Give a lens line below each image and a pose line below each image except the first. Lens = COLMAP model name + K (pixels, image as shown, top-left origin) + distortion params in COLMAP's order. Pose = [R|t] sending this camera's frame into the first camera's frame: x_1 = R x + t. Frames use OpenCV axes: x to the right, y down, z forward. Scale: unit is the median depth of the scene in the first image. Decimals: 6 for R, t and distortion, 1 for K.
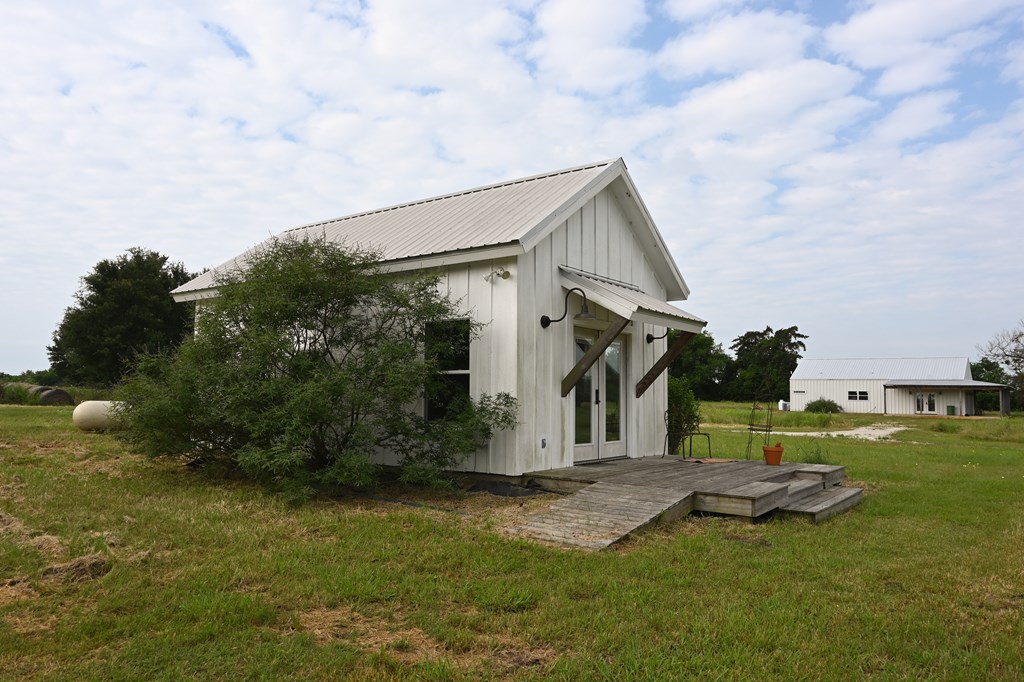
lens RADIAL K [[704.9, 0, 514.7], [0, 704.9, 344.3], [0, 0, 1]] dist [-0.005934, -0.007603]
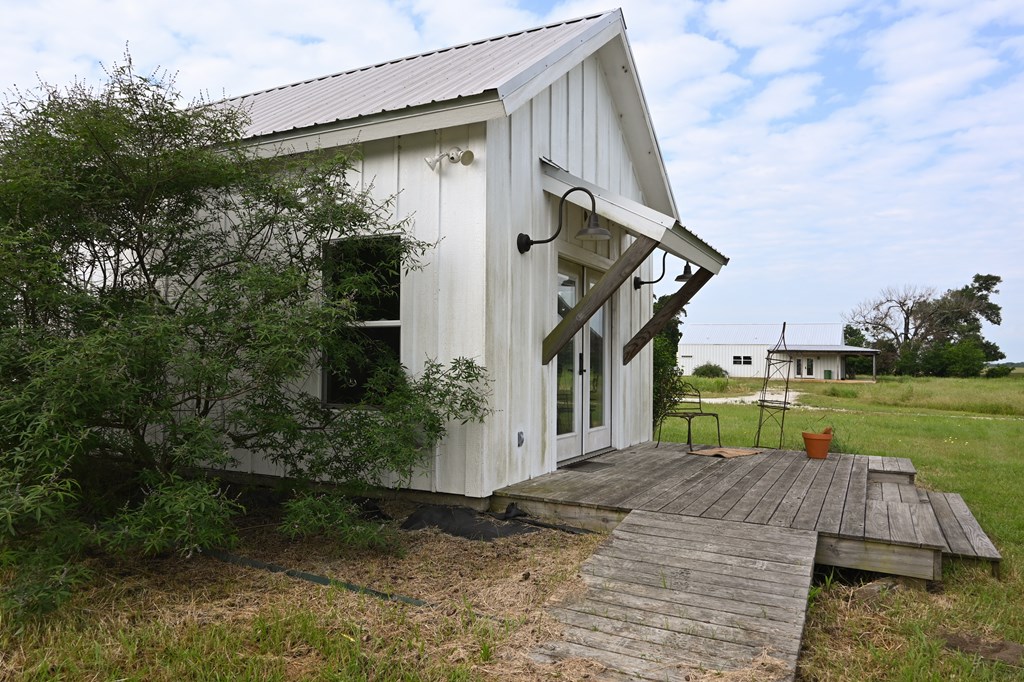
lens RADIAL K [[704.9, 0, 506.4], [0, 704.9, 340.0], [0, 0, 1]] dist [-0.005934, -0.007603]
pose [[0.988348, 0.004530, 0.152144, -0.007395], [-0.011289, 0.998986, 0.043594, 0.002918], [-0.151792, -0.044804, 0.987397, 0.044040]]
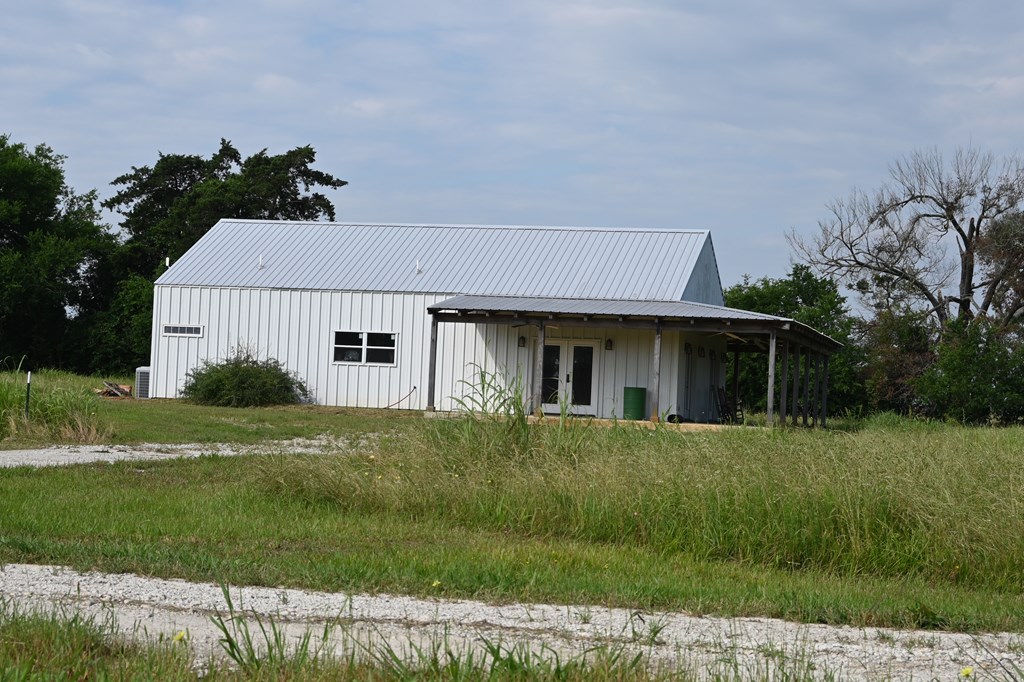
lens RADIAL K [[2044.0, 0, 459.5], [0, 2044.0, 312.2], [0, 0, 1]] dist [0.012817, 0.000000]
pose [[0.920661, 0.038282, 0.388482, 0.209864], [-0.055138, 0.997955, 0.032330, 0.031122], [-0.386450, -0.051185, 0.920889, 0.231619]]
